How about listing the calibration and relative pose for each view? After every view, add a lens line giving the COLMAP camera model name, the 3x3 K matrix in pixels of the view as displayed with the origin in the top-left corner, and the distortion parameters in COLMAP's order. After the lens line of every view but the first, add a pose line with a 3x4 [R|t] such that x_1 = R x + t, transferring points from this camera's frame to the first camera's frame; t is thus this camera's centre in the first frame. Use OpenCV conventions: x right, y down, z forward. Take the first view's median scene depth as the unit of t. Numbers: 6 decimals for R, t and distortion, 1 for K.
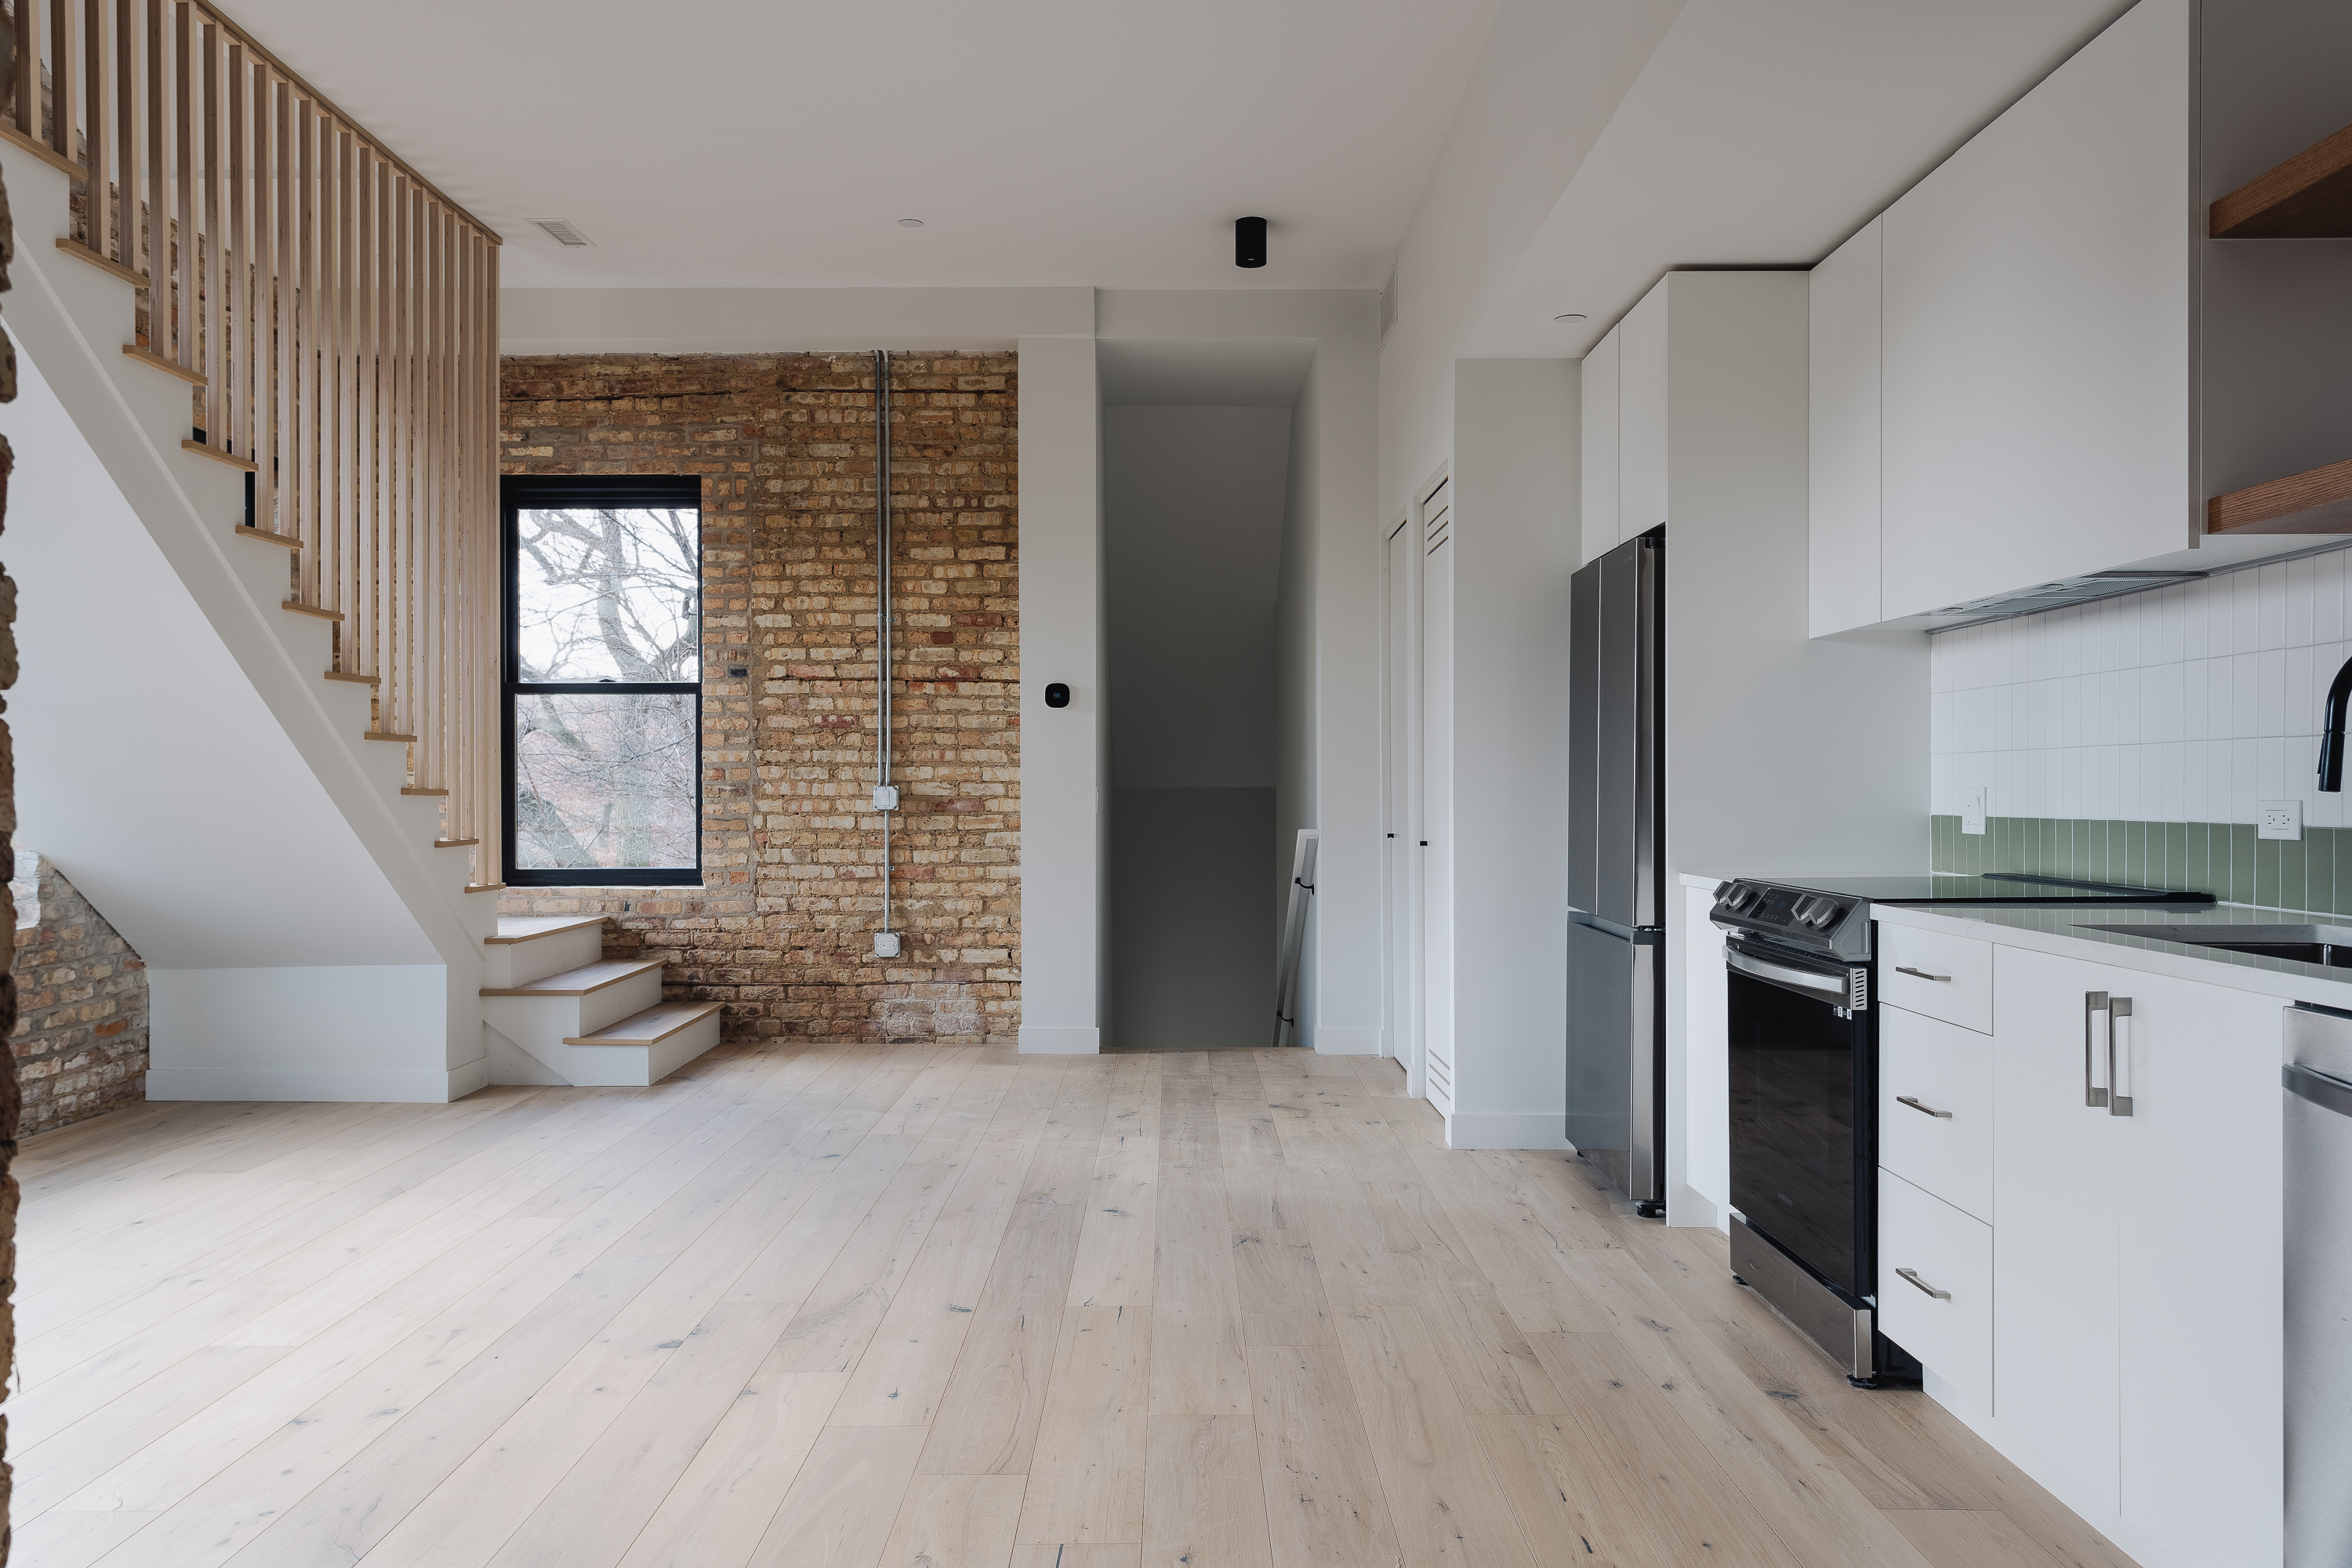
lens RADIAL K [[1749.0, 0, 1165.0], [0, 1749.0, 797.1], [0, 0, 1]] dist [0.008462, -0.000408]
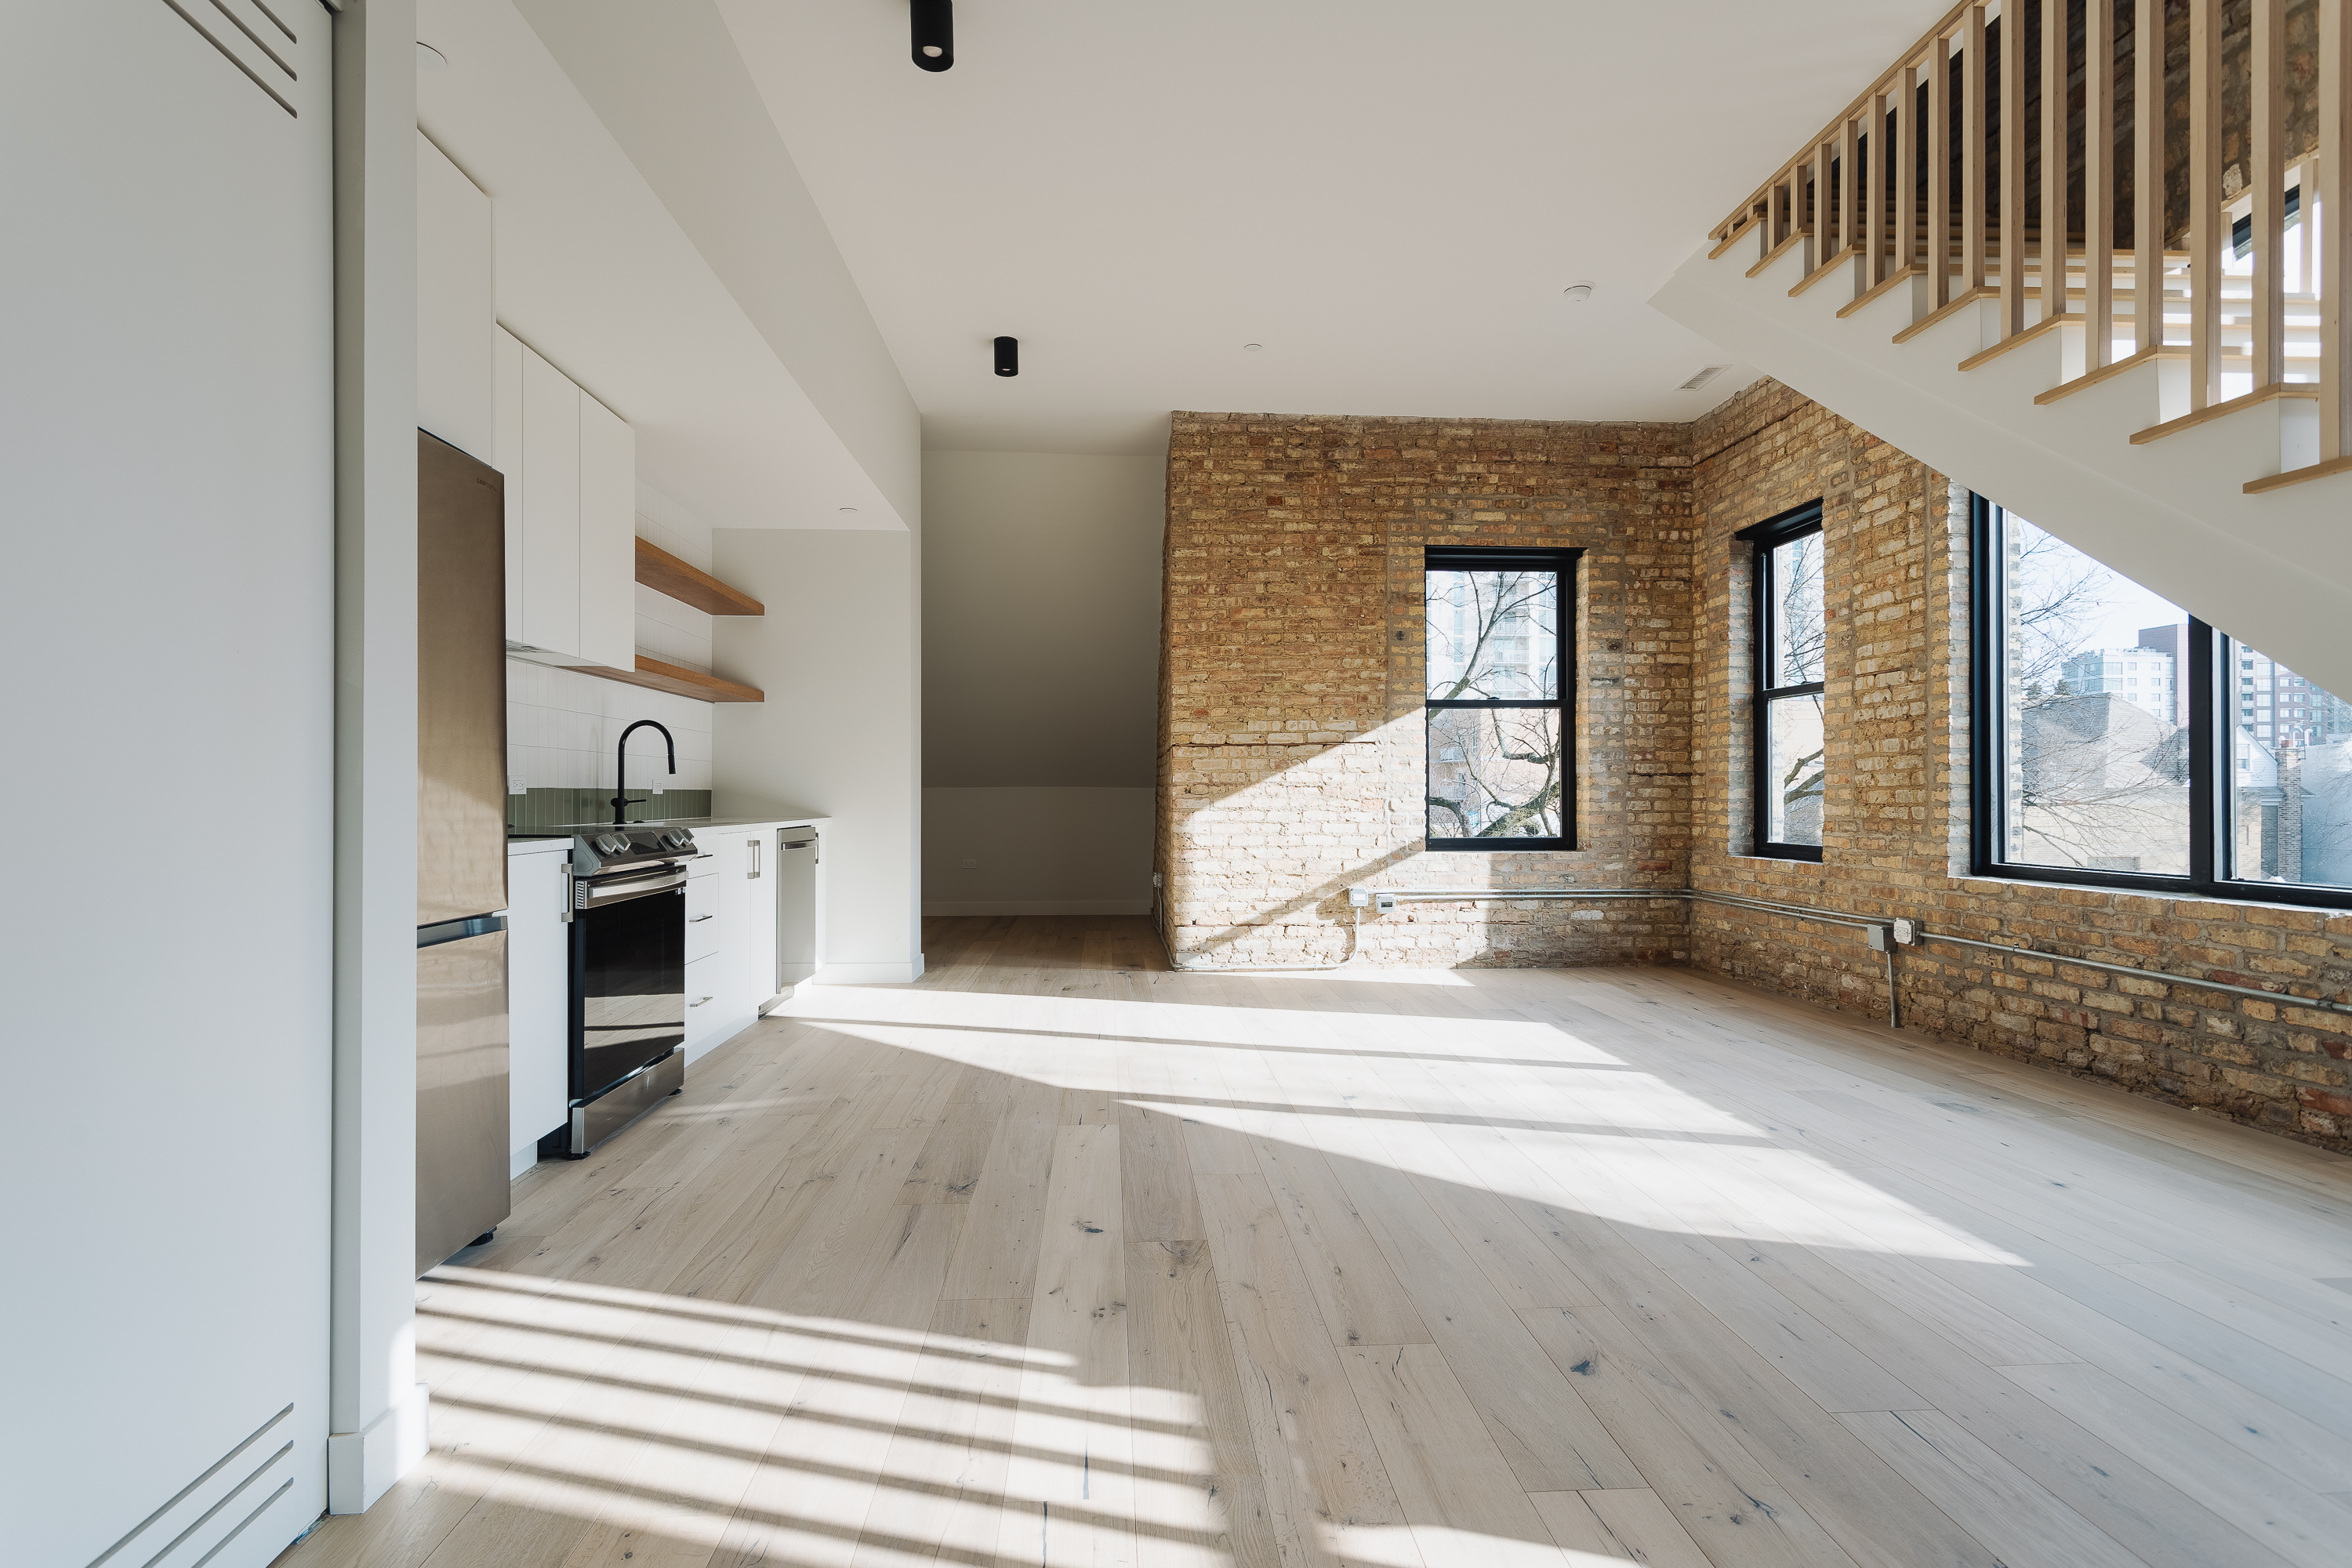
lens RADIAL K [[1135.8, 0, 1154.1], [0, 1135.8, 789.7], [0, 0, 1]] dist [0.003258, 0.000827]
pose [[-0.998699, 0.003203, -0.050893, -0.019600], [0.003228, 0.999995, -0.000426, 0.007928], [0.050892, -0.000589, -0.998704, 0.960736]]
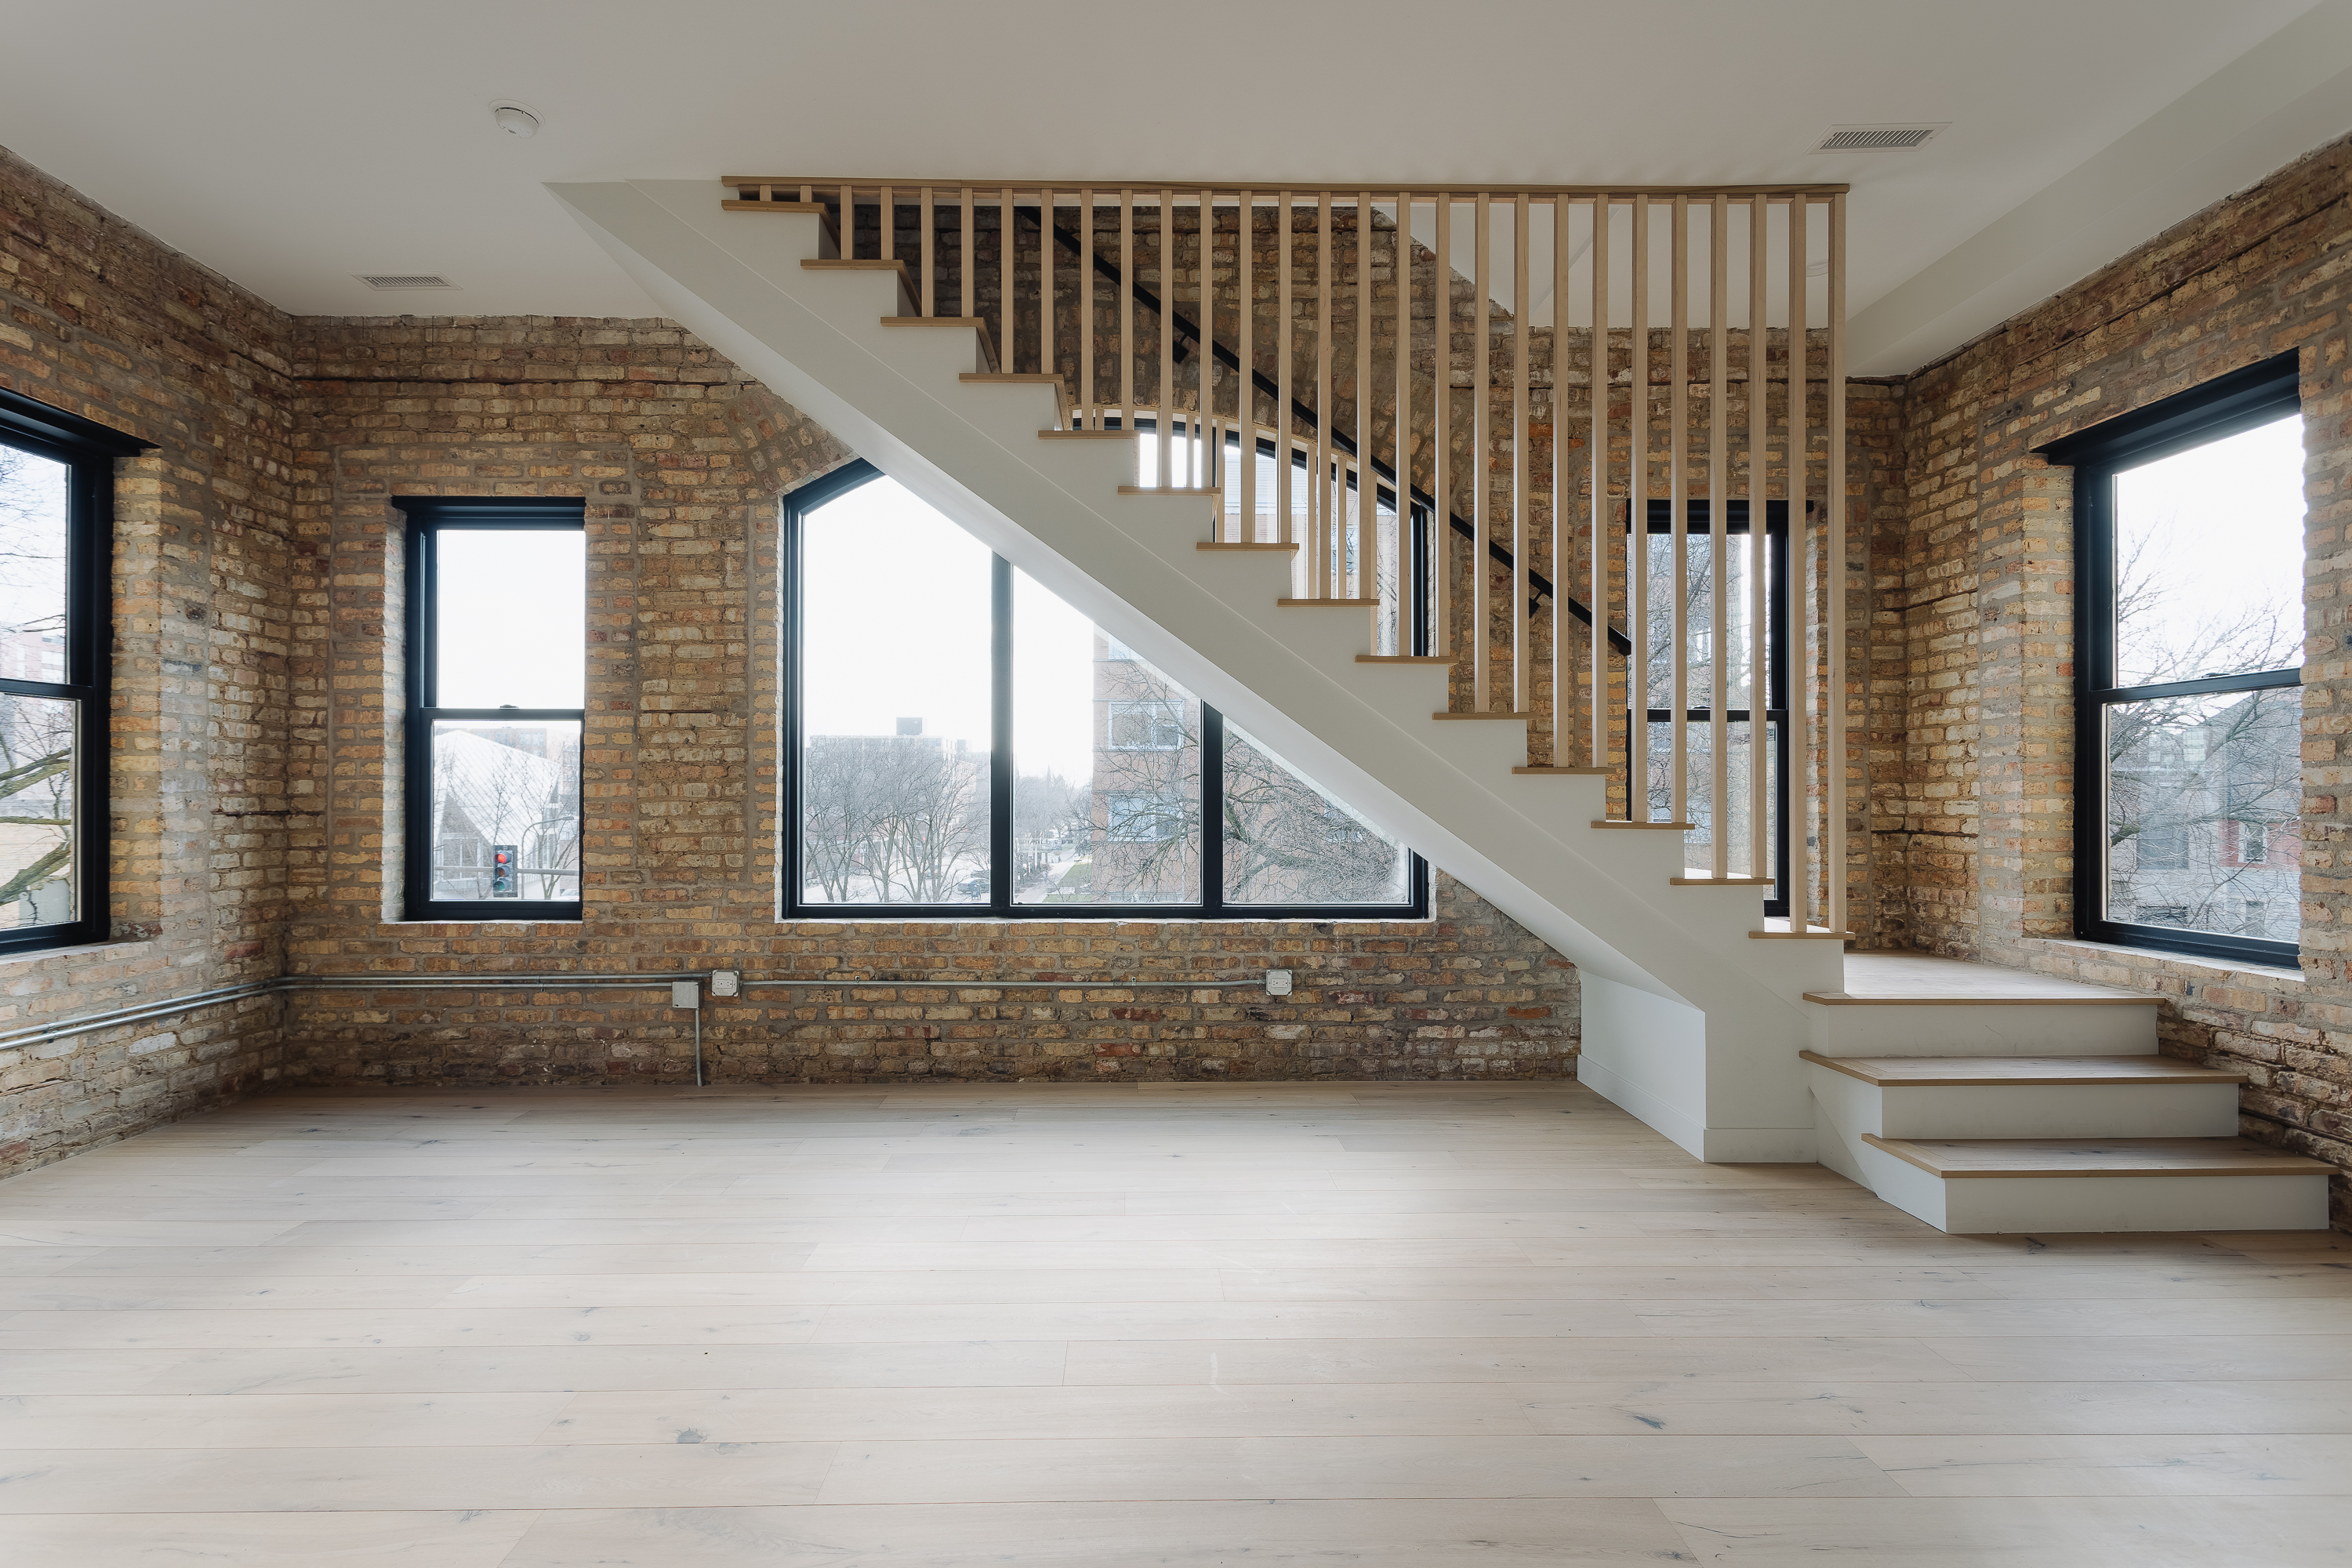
lens RADIAL K [[1135.8, 0, 1162.4], [0, 1135.8, 798.7], [0, 0, 1]] dist [0.003258, 0.000827]
pose [[0.020558, -0.001469, -0.999788, 0.151022], [-0.005469, 0.999984, -0.001582, -0.012288], [0.999774, 0.005501, 0.020549, 0.570690]]
